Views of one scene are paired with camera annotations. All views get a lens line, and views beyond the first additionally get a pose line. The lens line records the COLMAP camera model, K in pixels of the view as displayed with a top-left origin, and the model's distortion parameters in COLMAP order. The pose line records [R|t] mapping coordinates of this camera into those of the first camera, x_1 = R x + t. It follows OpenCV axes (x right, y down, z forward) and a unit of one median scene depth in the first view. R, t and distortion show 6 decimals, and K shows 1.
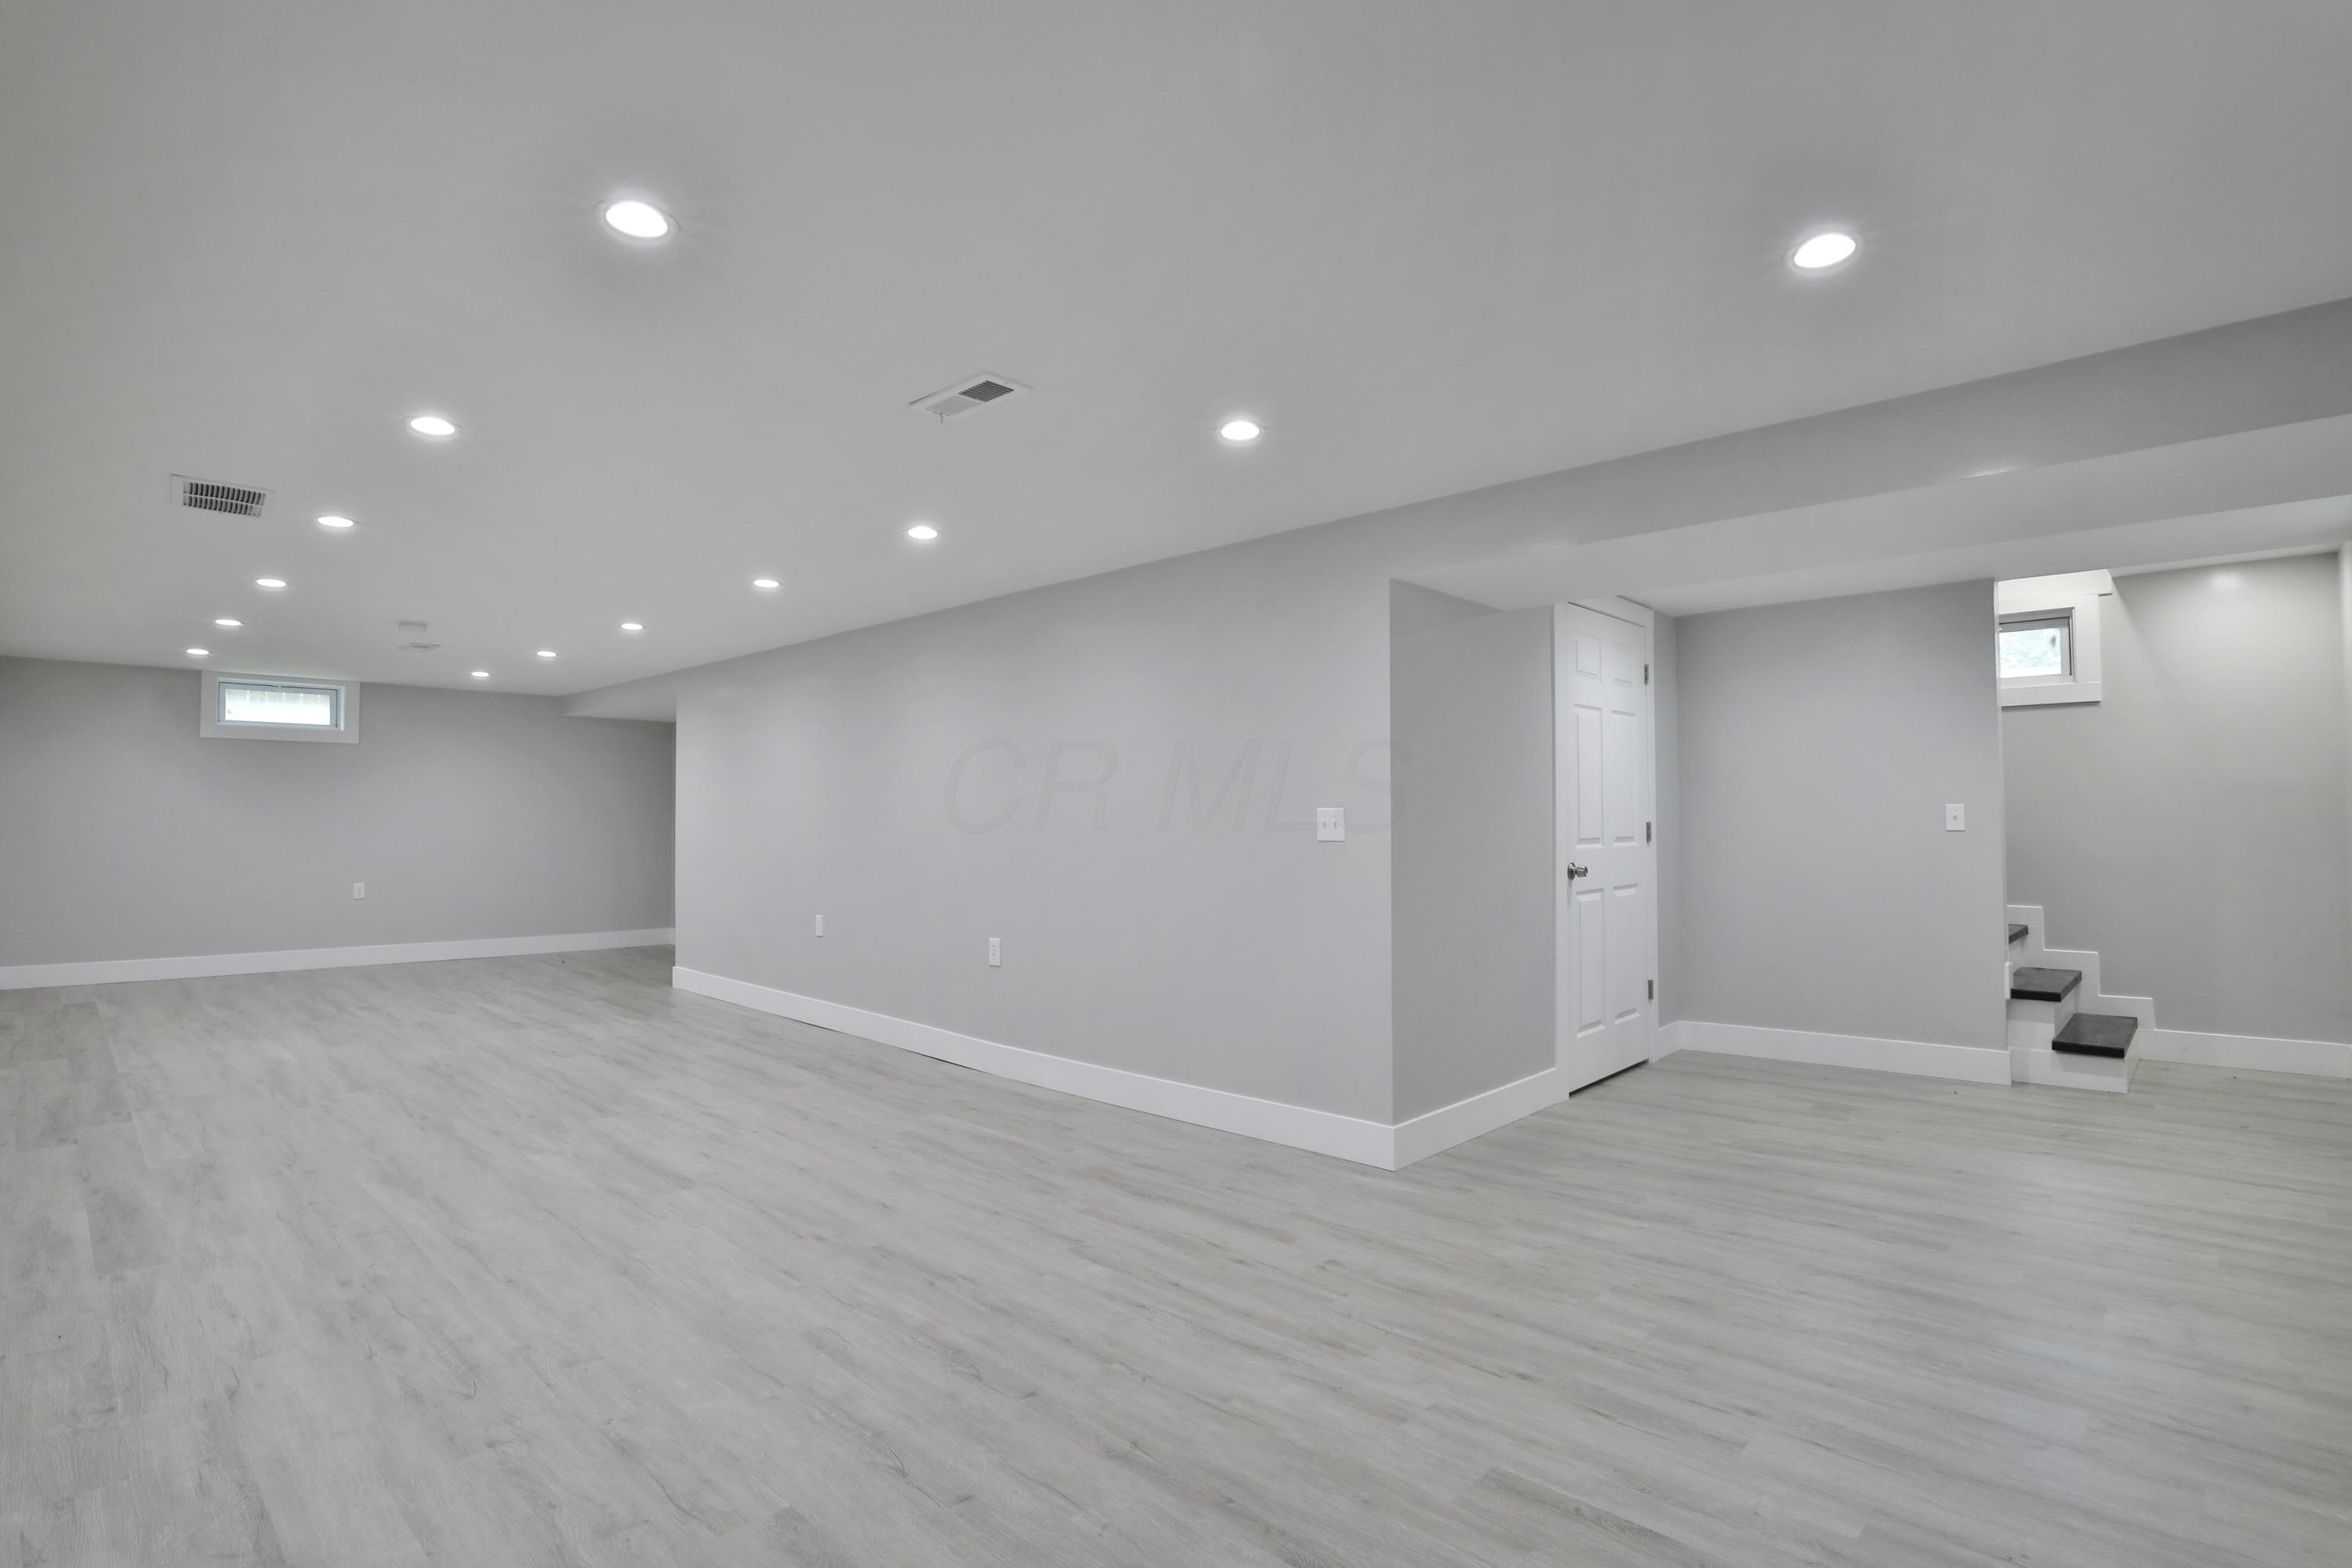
lens RADIAL K [[1146.8, 0, 1183.4], [0, 1146.8, 805.8], [0, 0, 1]] dist [-0.037479, 0.008553]
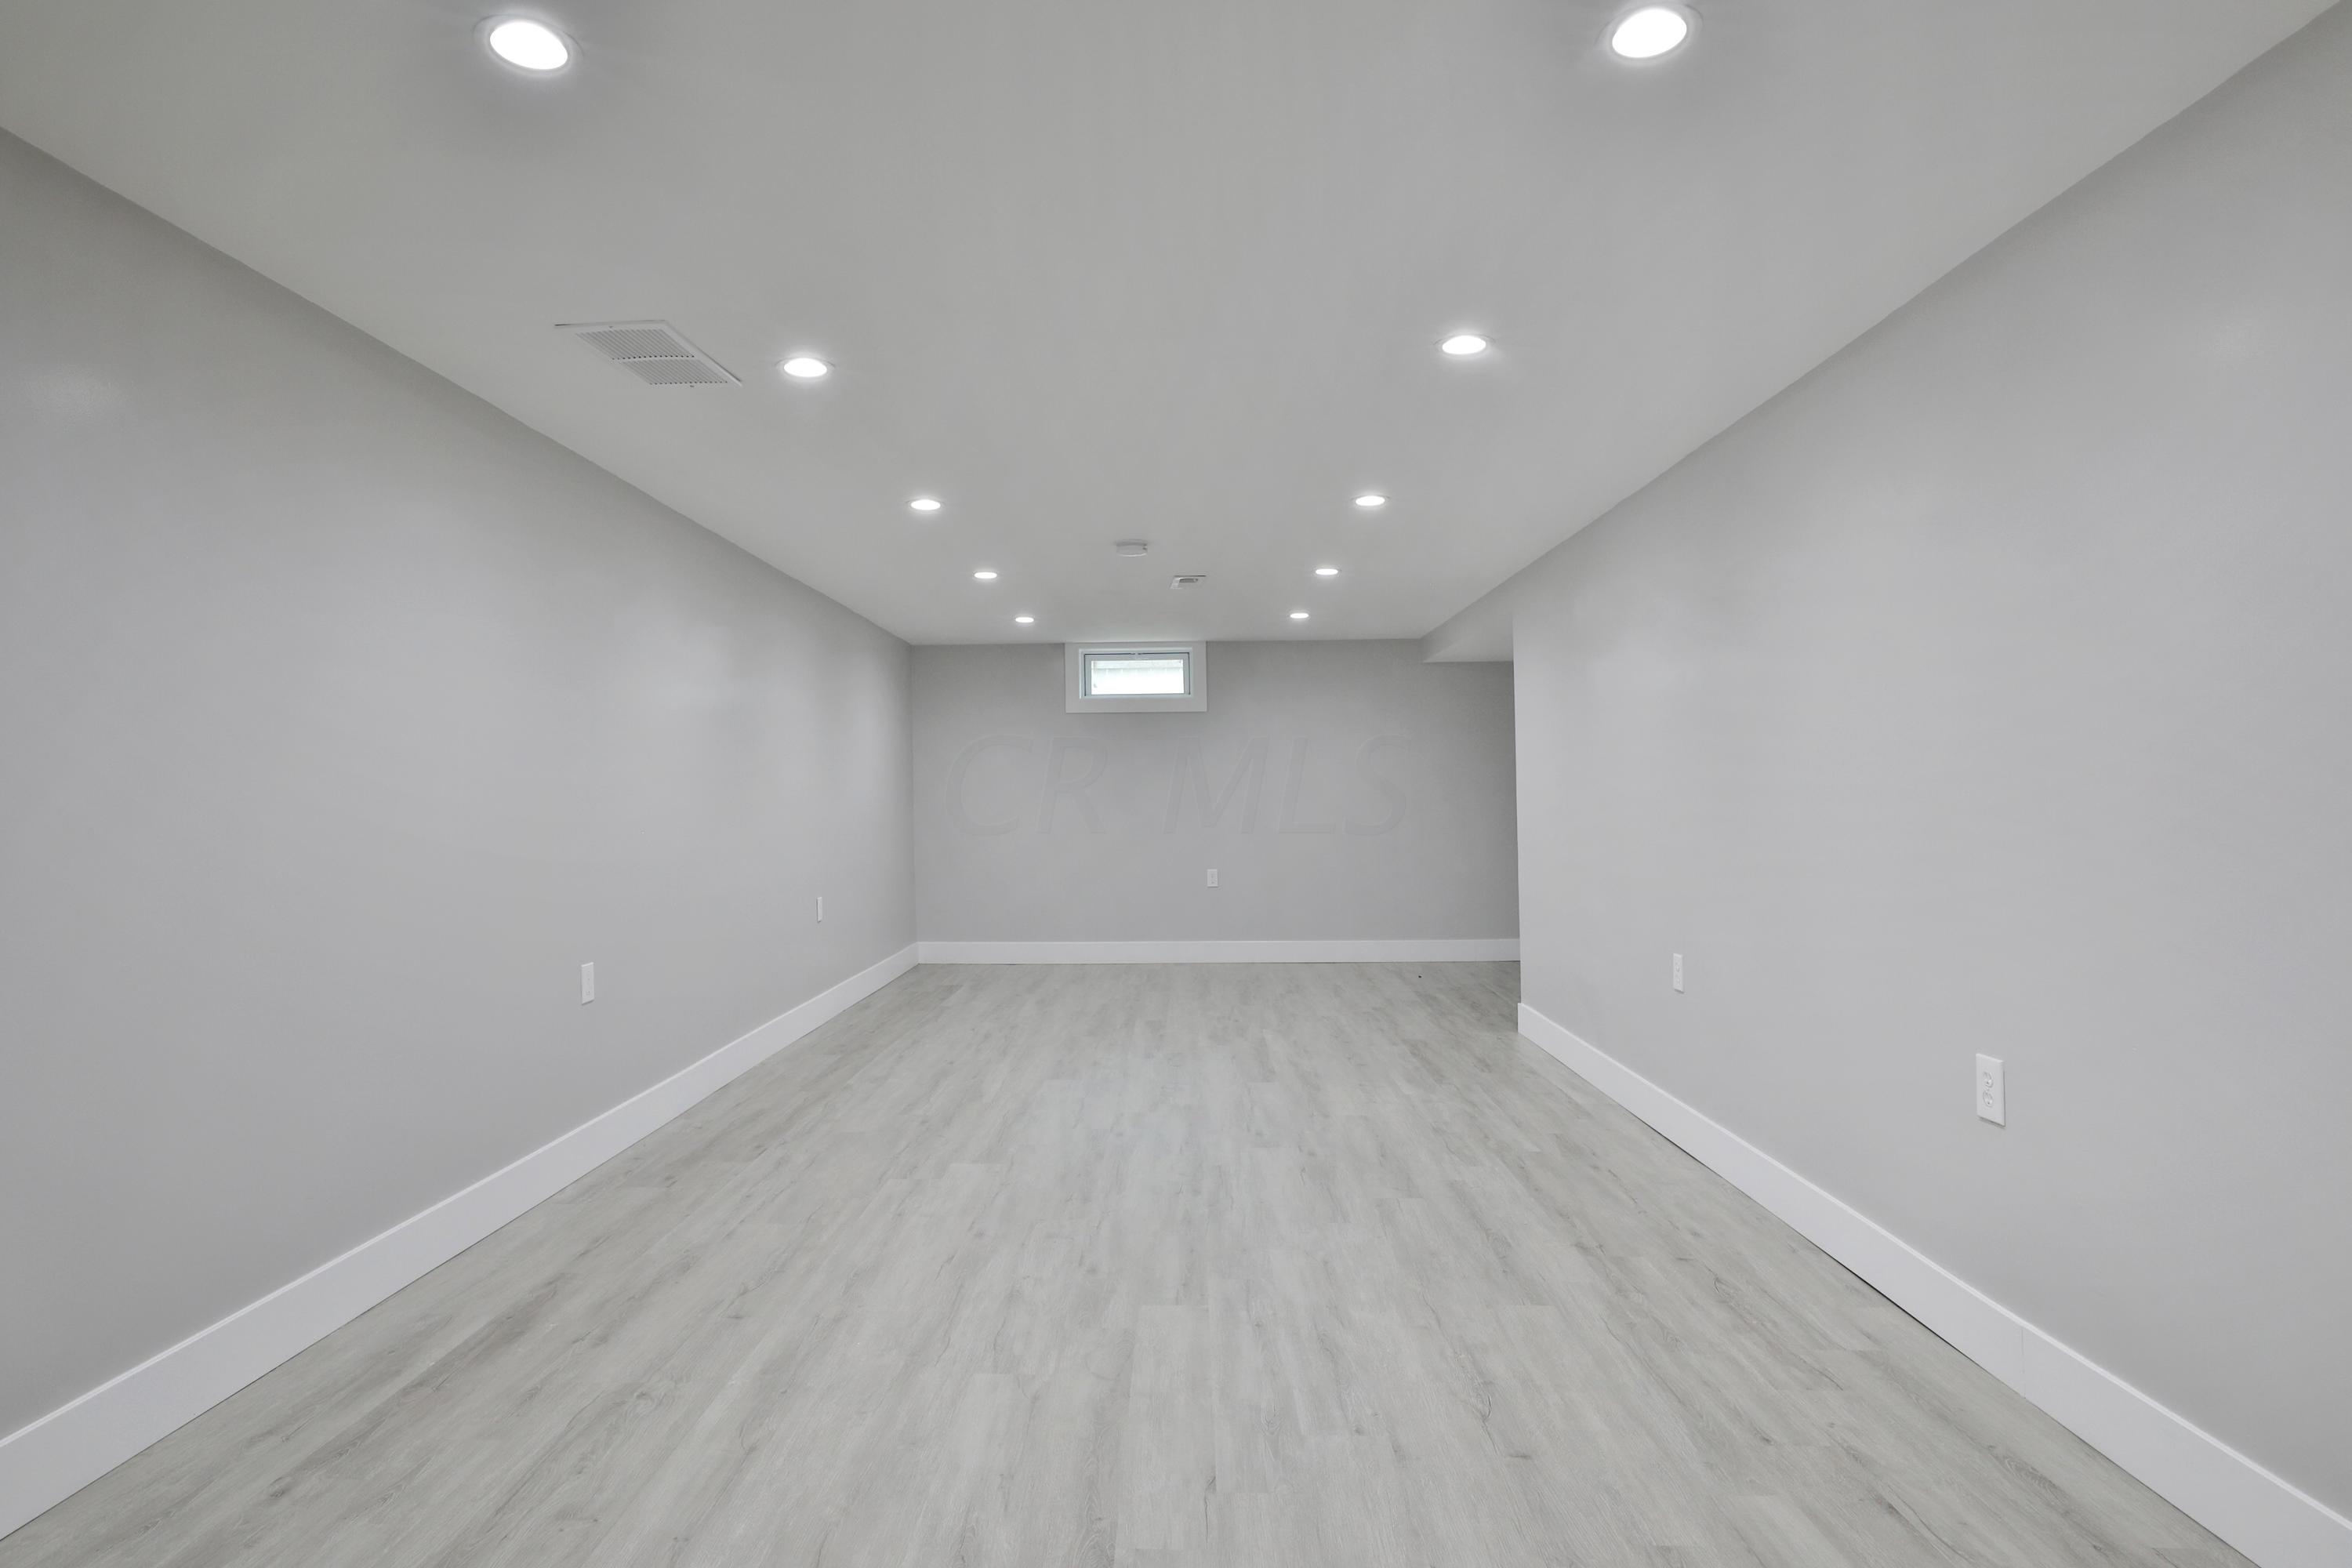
lens RADIAL K [[1291.2, 0, 1156.6], [0, 1291.2, 793.0], [0, 0, 1]] dist [-0.029612, 0.007087]
pose [[0.677015, -0.012048, -0.735871, -0.017353], [0.020424, 0.999788, 0.002422, 0.006915], [0.735686, -0.016669, 0.677118, 0.330729]]
